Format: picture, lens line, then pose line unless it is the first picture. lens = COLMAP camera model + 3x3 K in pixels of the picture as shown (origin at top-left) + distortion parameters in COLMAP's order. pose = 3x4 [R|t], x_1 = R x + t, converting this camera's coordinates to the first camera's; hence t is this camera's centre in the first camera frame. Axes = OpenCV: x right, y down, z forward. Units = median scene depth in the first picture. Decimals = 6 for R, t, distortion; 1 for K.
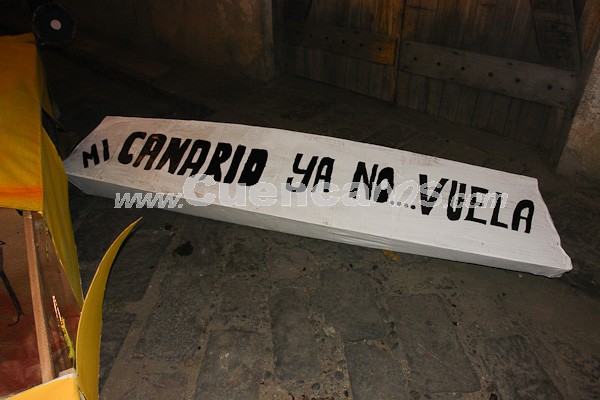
lens RADIAL K [[419.8, 0, 302.2], [0, 419.8, 196.9], [0, 0, 1]] dist [-0.084587, 0.043505]
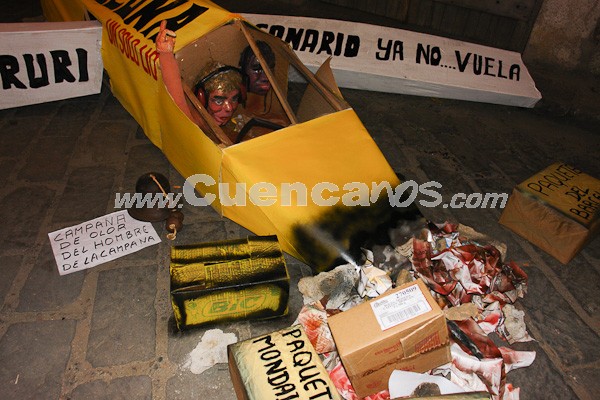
lens RADIAL K [[419.8, 0, 296.6], [0, 419.8, 200.3], [0, 0, 1]] dist [-0.084587, 0.043505]
pose [[0.984377, -0.038926, 0.171719, -0.612863], [0.021044, 0.994276, 0.104753, 0.336266], [-0.174813, -0.099502, 0.979561, -0.531513]]
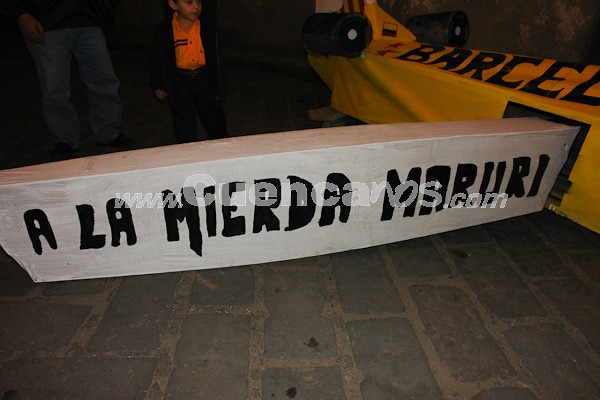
lens RADIAL K [[419.8, 0, 298.8], [0, 419.8, 203.0], [0, 0, 1]] dist [-0.084587, 0.043505]
pose [[0.997461, -0.006939, 0.070882, -1.666902], [0.012447, 0.996909, -0.077567, 0.166327], [-0.070125, 0.078252, 0.994464, -0.025422]]
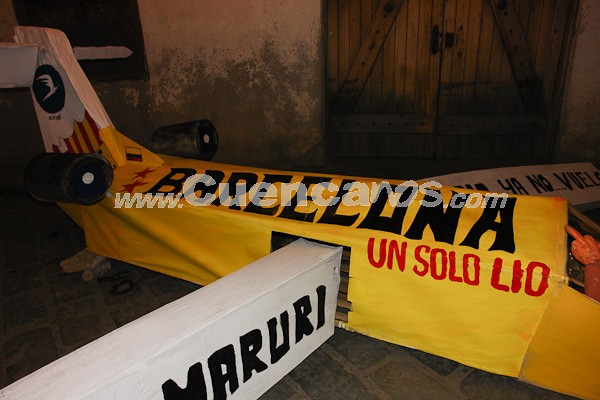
lens RADIAL K [[419.8, 0, 301.9], [0, 419.8, 199.3], [0, 0, 1]] dist [-0.084587, 0.043505]
pose [[0.816211, -0.221309, 0.533687, -1.529977], [0.335392, 0.933645, -0.125778, -0.088476], [-0.470438, 0.281656, 0.836276, 0.035744]]
